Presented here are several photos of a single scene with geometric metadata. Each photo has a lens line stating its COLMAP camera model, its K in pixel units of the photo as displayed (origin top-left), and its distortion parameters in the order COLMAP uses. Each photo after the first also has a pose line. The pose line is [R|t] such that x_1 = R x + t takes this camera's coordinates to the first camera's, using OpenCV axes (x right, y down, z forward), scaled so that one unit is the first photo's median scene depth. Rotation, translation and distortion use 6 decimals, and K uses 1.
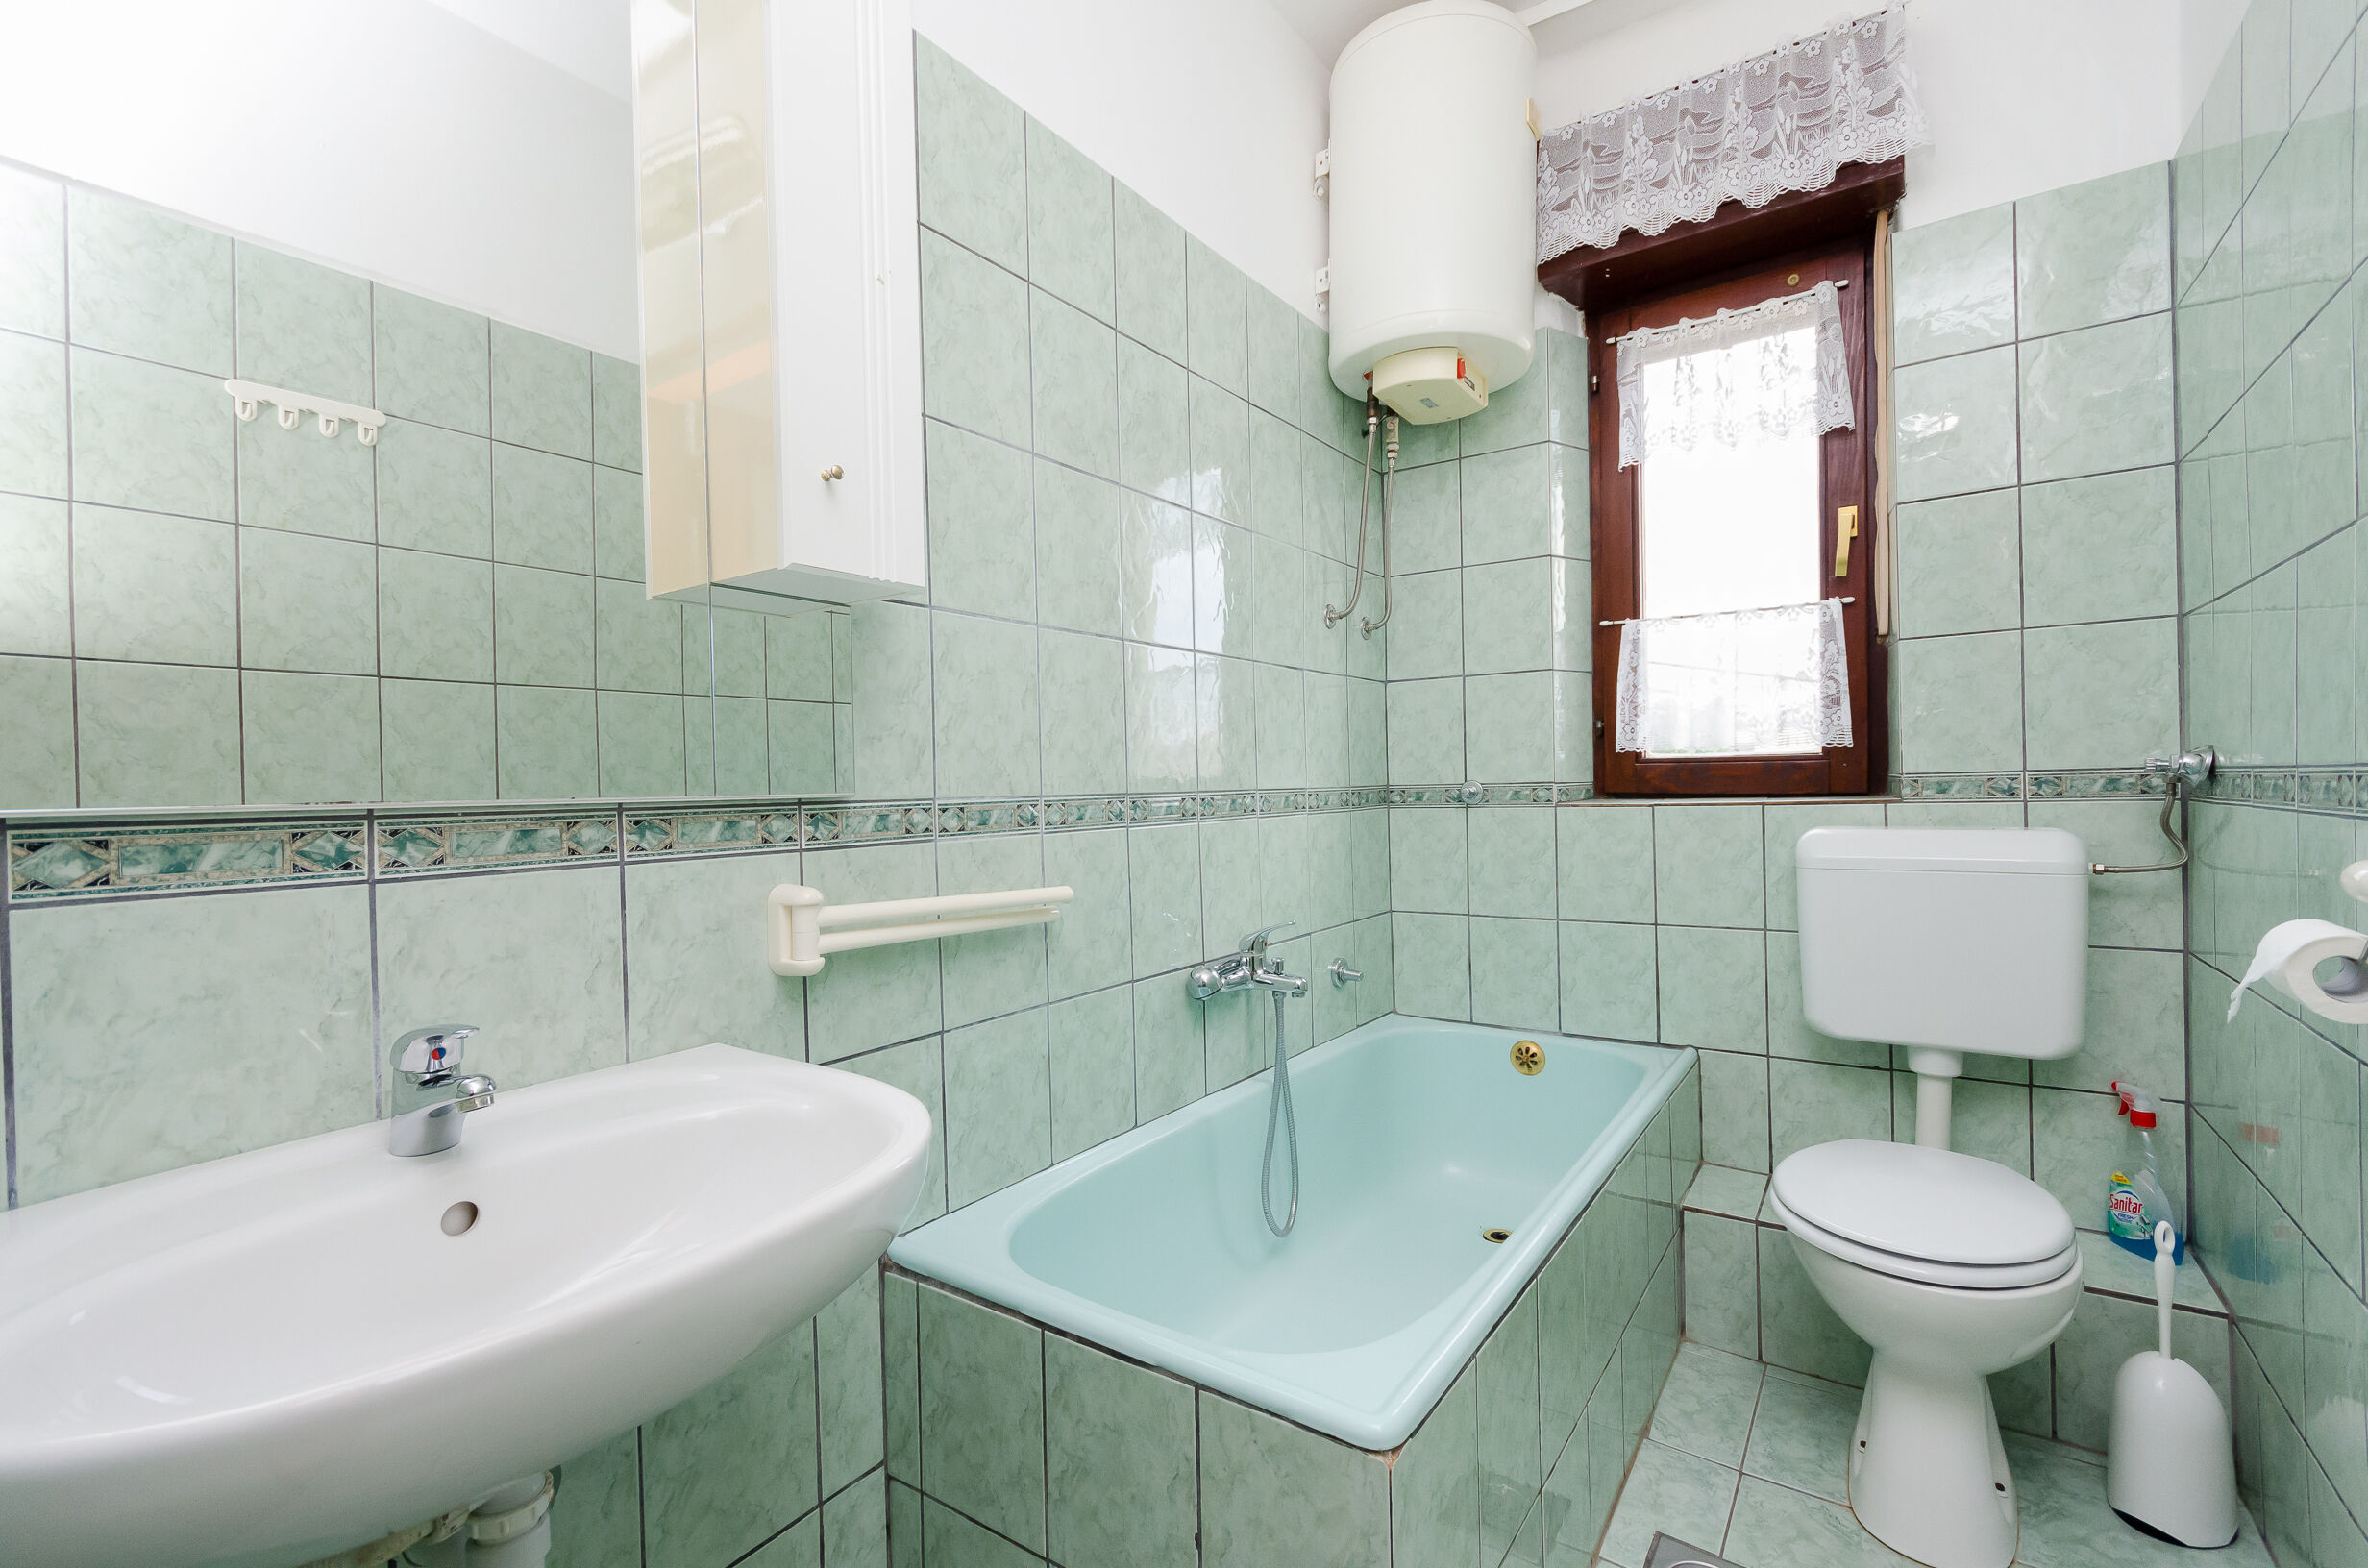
lens RADIAL K [[1029.8, 0, 1184.0], [0, 1029.8, 784.0], [0, 0, 1]] dist [-0.000264, 0.000385]
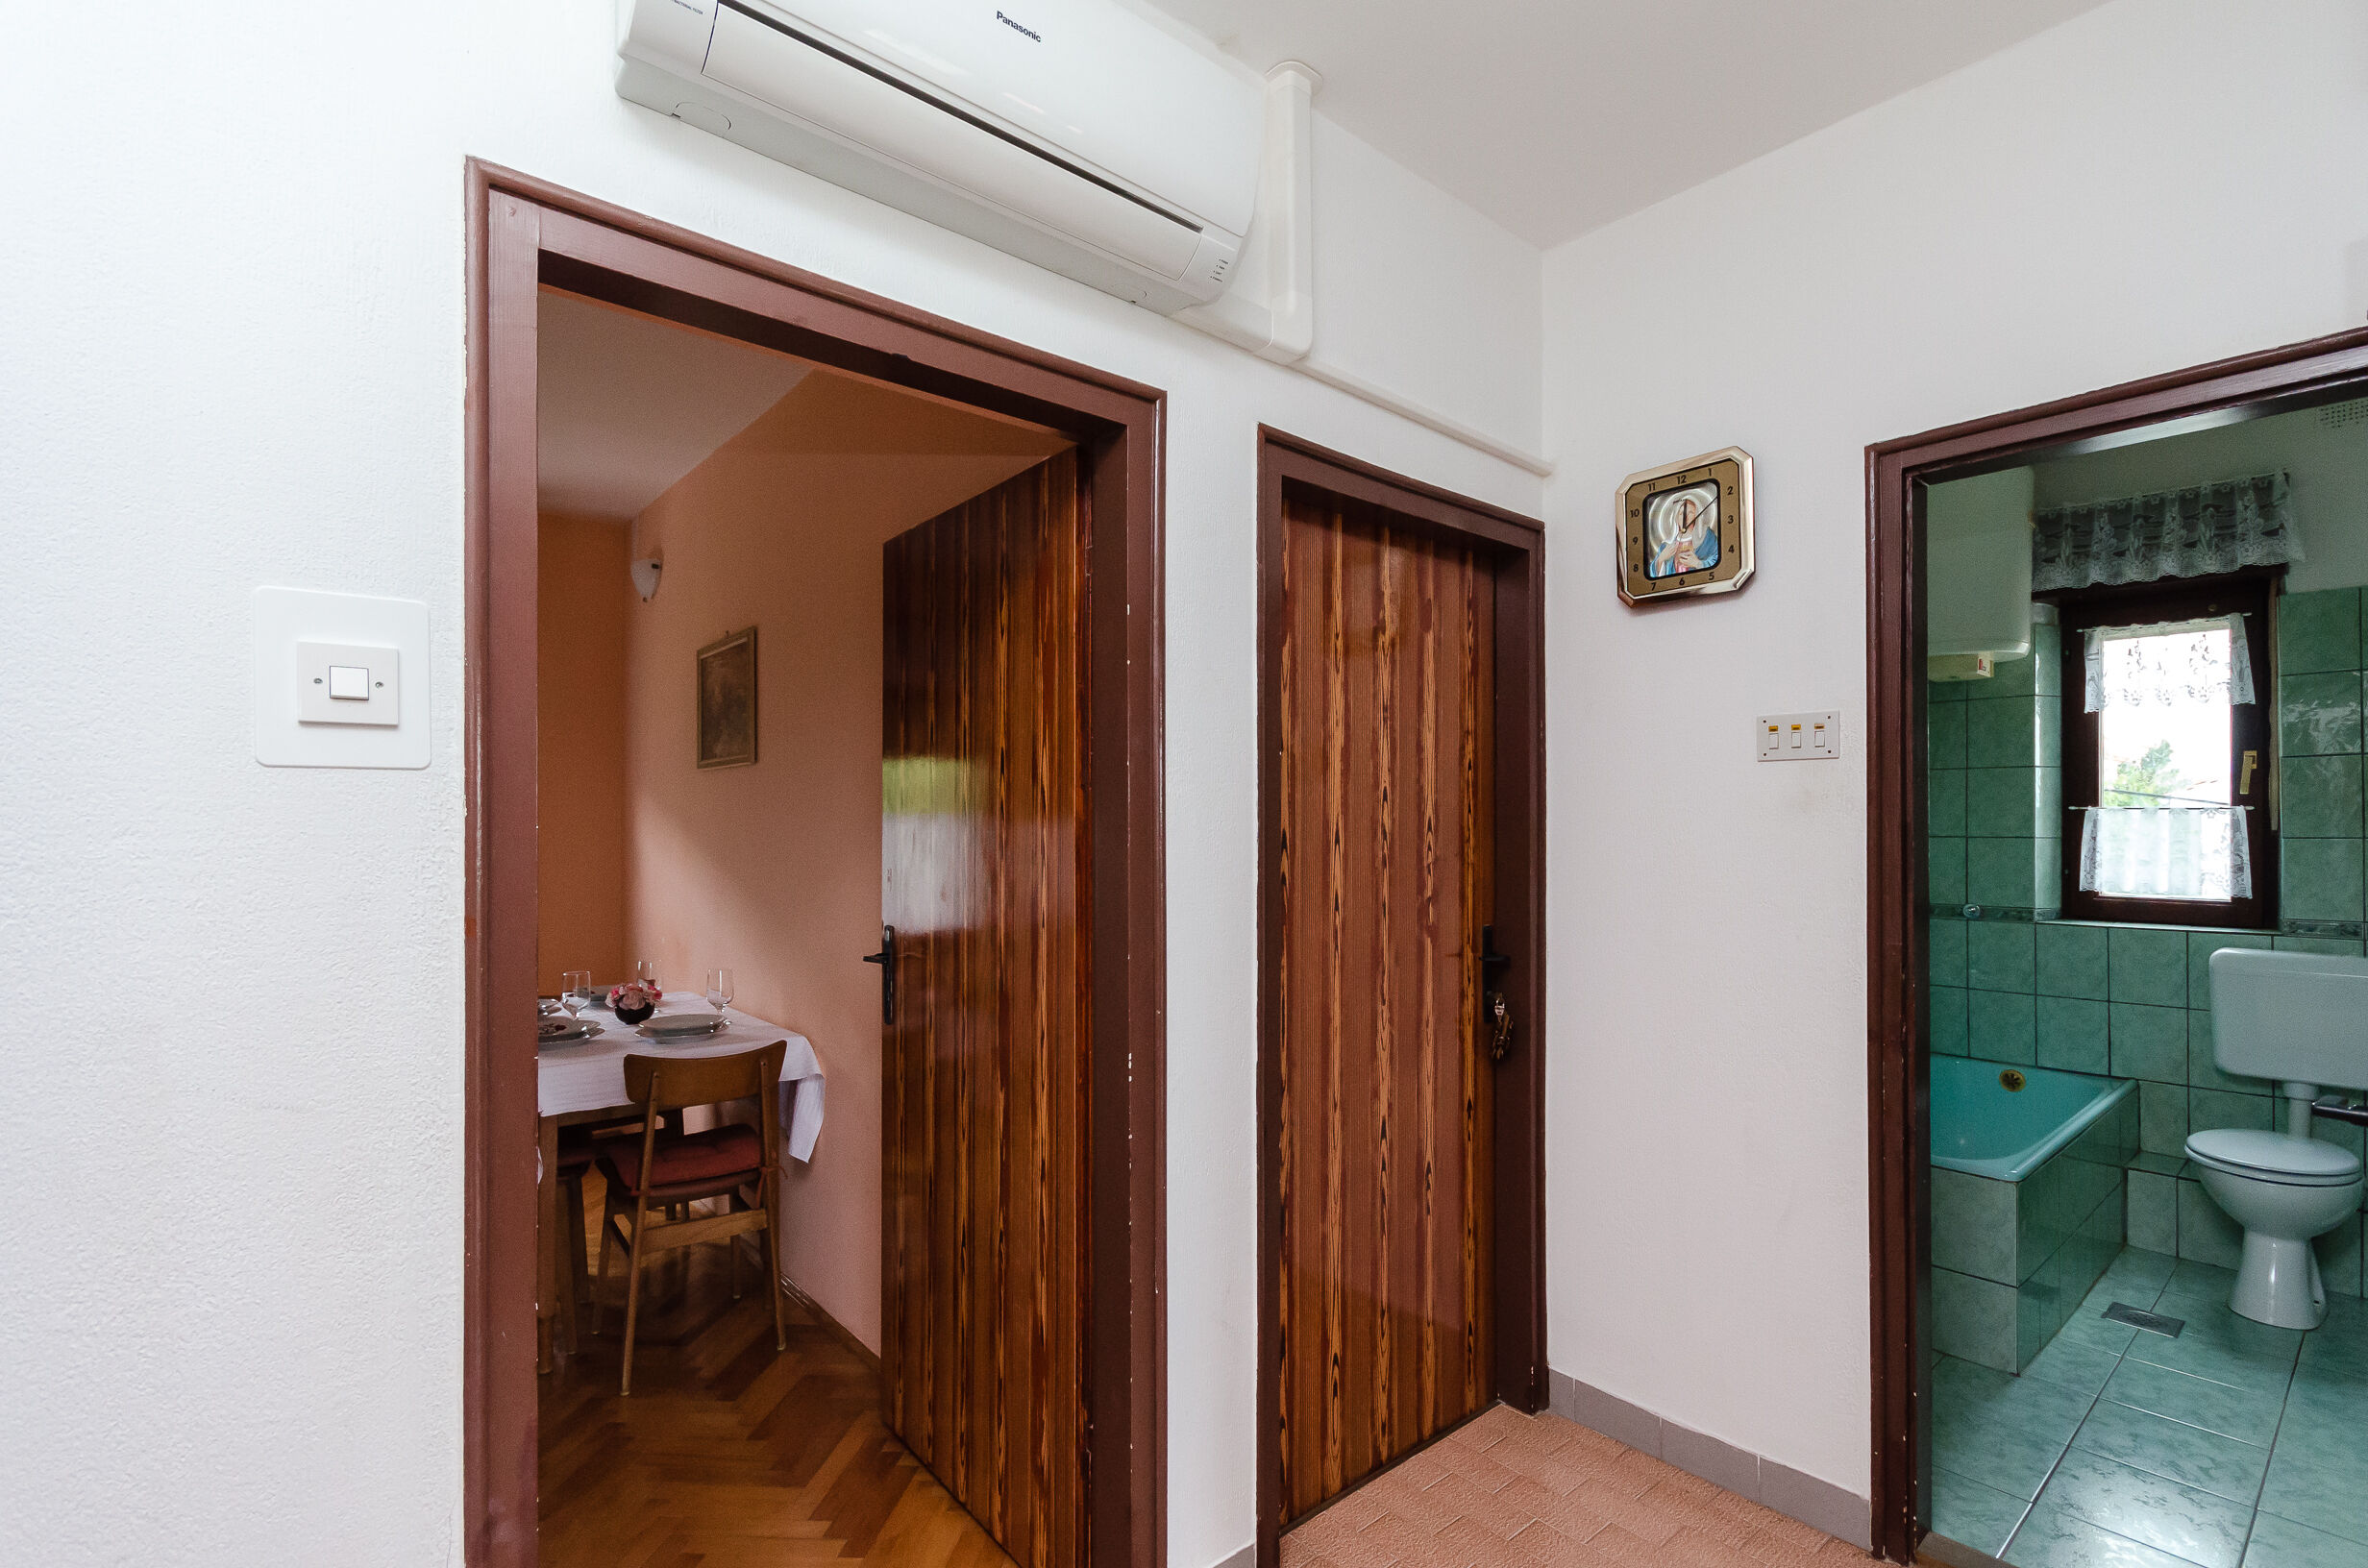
lens RADIAL K [[1079.5, 0, 1187.6], [0, 1079.5, 813.9], [0, 0, 1]] dist [0.000633, -0.008538]
pose [[0.968825, 0.019859, -0.246947, -0.560618], [-0.023066, 0.999683, -0.010098, -0.113469], [0.246668, 0.015479, 0.968976, -1.049349]]
